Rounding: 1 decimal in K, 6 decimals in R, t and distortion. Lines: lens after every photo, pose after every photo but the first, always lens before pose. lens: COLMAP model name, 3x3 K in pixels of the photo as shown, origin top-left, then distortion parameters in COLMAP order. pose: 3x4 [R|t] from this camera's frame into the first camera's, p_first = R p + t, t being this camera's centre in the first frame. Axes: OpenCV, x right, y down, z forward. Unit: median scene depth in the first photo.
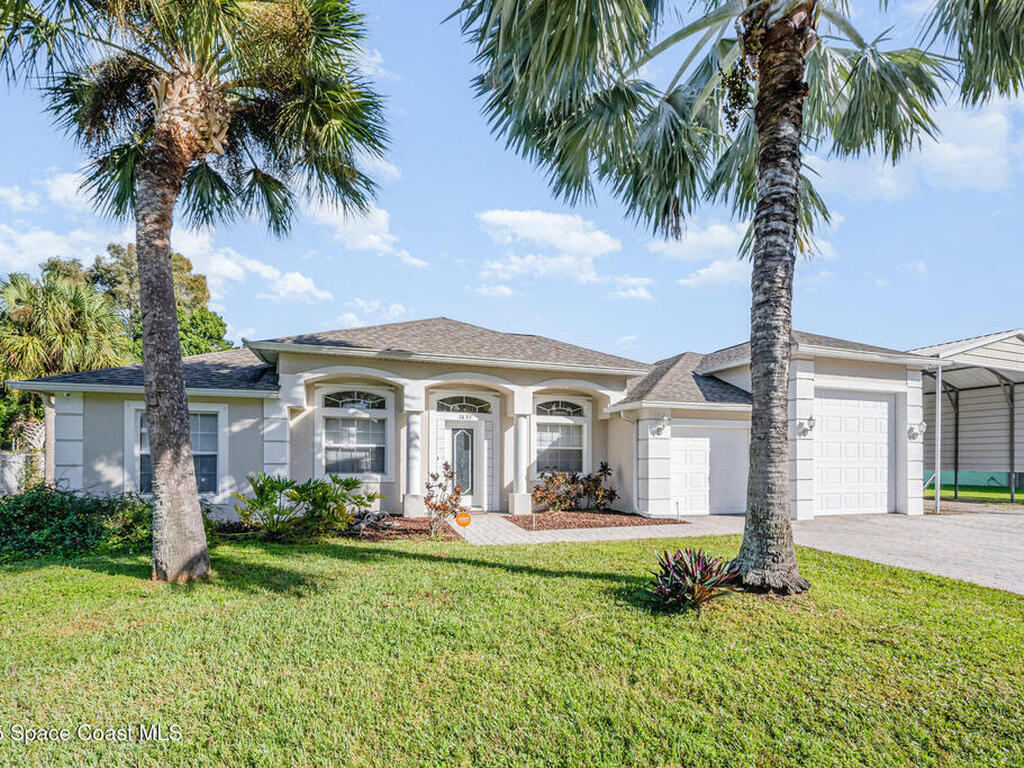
lens RADIAL K [[421.6, 0, 509.2], [0, 421.6, 393.1], [0, 0, 1]] dist [0.000017, -0.000129]
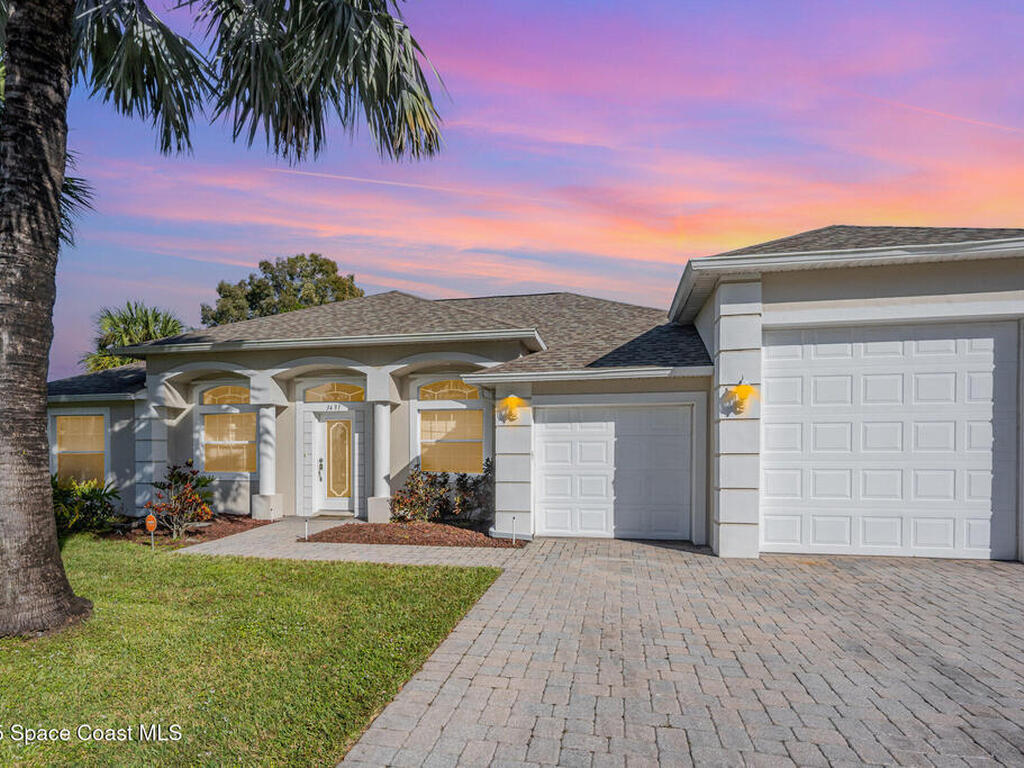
lens RADIAL K [[526.2, 0, 512.4], [0, 526.2, 377.9], [0, 0, 1]] dist [-0.000035, 0.001155]
pose [[0.890533, -0.070966, -0.449350, 0.754368], [0.074089, 0.997195, -0.010654, 0.037696], [0.448845, -0.023804, 0.893292, 0.214057]]
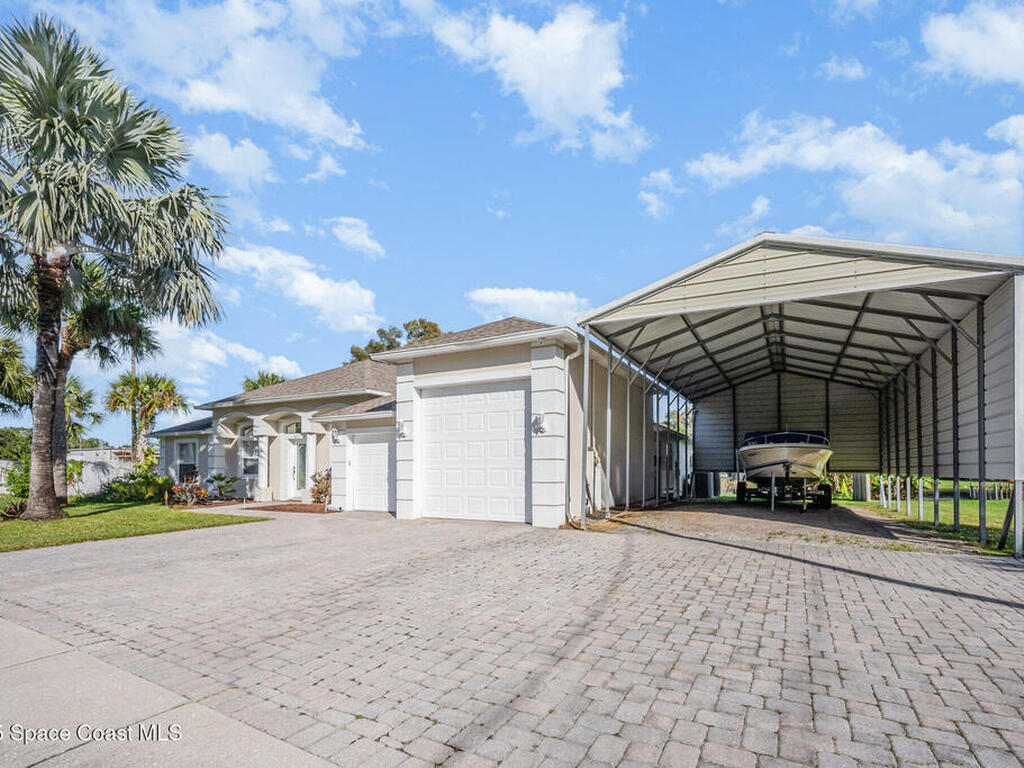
lens RADIAL K [[456.2, 0, 515.0], [0, 456.2, 382.9], [0, 0, 1]] dist [0.002167, -0.001408]
pose [[0.732576, -0.132552, -0.667654, 1.636907], [0.104447, 0.991130, -0.082169, 0.088239], [0.672624, -0.009540, 0.739923, 0.353383]]
